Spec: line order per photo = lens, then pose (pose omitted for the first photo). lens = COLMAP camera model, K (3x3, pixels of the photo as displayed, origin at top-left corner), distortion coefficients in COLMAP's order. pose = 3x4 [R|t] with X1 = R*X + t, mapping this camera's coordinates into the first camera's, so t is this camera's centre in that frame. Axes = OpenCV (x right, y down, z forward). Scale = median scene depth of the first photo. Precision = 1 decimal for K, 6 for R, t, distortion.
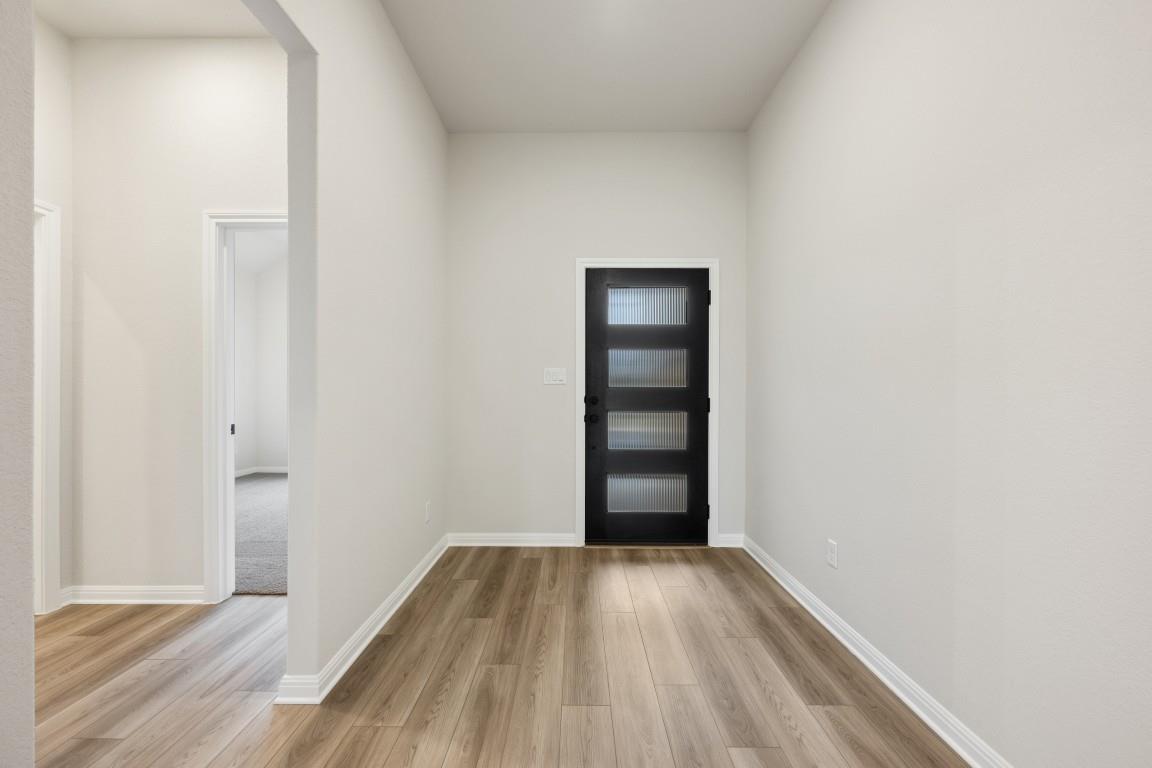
lens RADIAL K [[455.5, 0, 575.6], [0, 455.5, 387.4], [0, 0, 1]] dist [-0.001103, 0.000044]
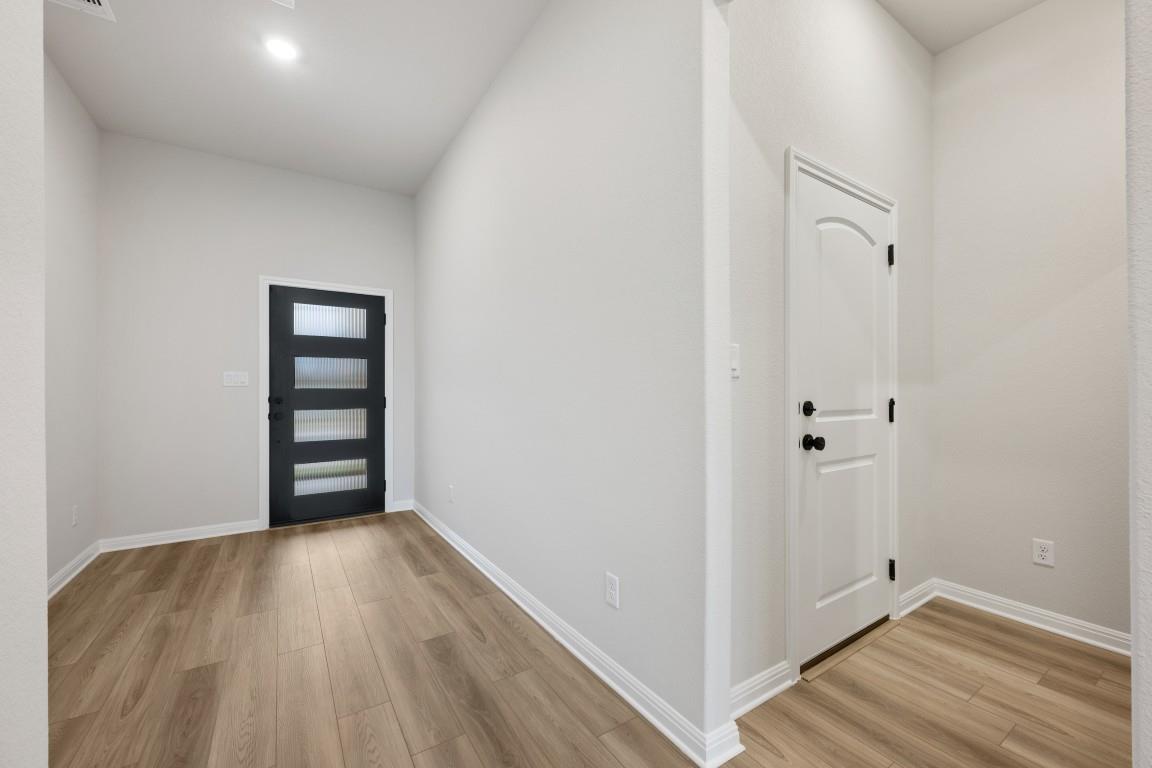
lens RADIAL K [[455.5, 0, 575.6], [0, 455.5, 387.4], [0, 0, 1]] dist [-0.001103, 0.000044]
pose [[0.836607, -0.001343, 0.547801, 0.044110], [0.001635, 0.999999, -0.000044, -0.003127], [-0.547800, 0.000933, 0.836609, -0.421380]]
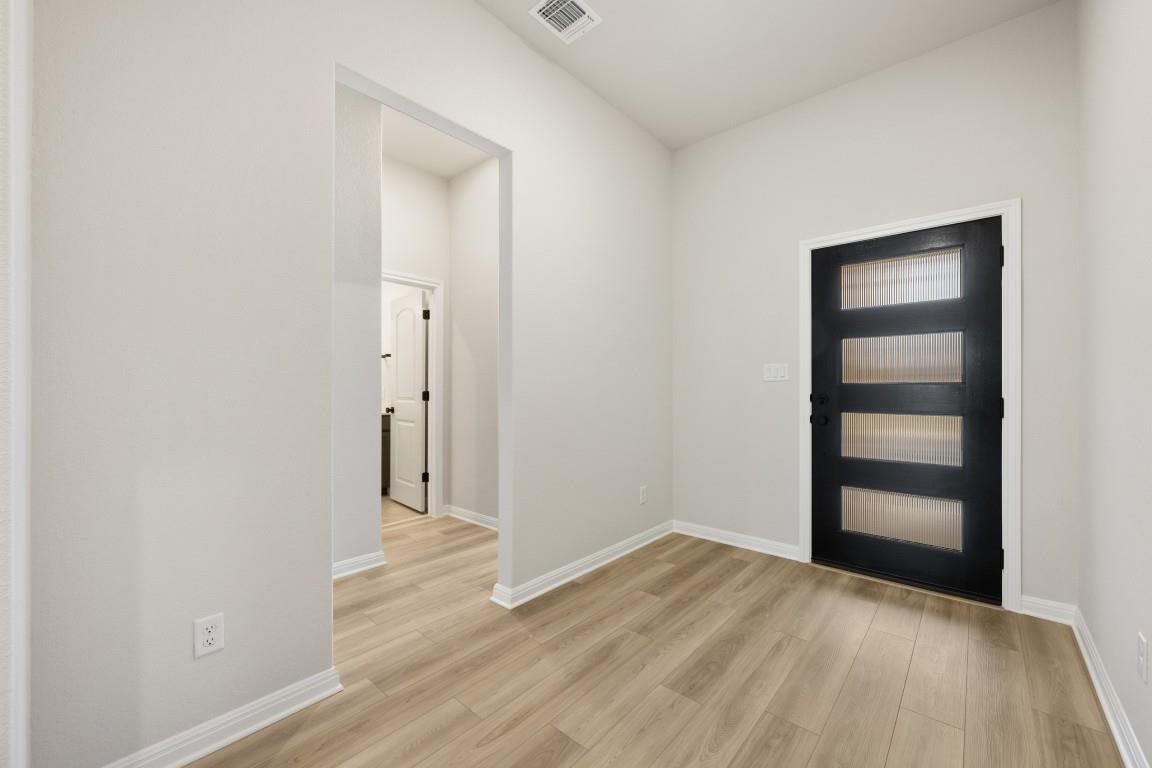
lens RADIAL K [[455.5, 0, 575.6], [0, 455.5, 387.4], [0, 0, 1]] dist [-0.001103, 0.000044]
pose [[0.752037, -0.001954, -0.659118, 0.298695], [0.006830, 0.999965, 0.004829, -0.000664], [0.659085, -0.008133, 0.752024, 0.042668]]
